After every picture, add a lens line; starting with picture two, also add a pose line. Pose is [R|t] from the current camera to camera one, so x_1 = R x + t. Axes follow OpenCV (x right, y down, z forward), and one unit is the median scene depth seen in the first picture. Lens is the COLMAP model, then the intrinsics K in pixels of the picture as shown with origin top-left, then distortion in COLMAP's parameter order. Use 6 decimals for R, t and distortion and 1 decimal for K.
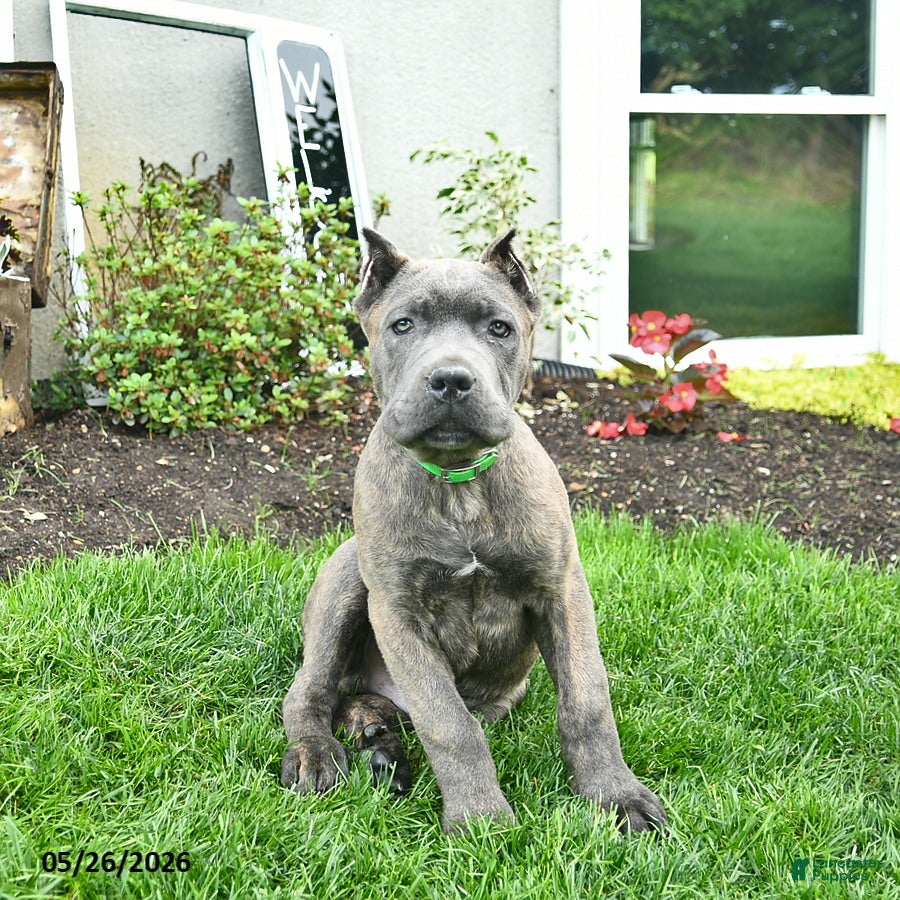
lens RADIAL K [[1481.0, 0, 272.6], [0, 1481.0, 366.1], [0, 0, 1]] dist [-0.112944, 0.124438]
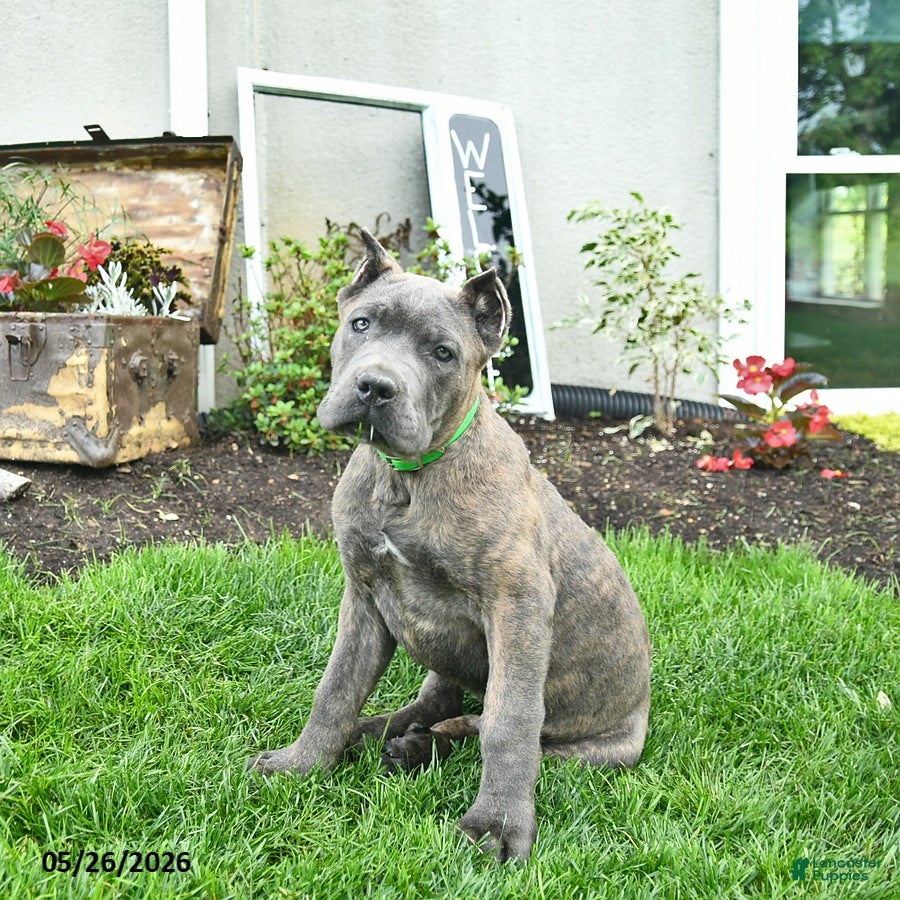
lens RADIAL K [[1321.3, 0, 238.3], [0, 1321.3, 391.5], [0, 0, 1]] dist [-0.126774, 0.105972]
pose [[0.972282, 0.020437, -0.232915, 0.114190], [-0.023561, 0.999666, -0.010641, 0.009050], [0.232620, 0.015834, 0.972439, -0.017596]]
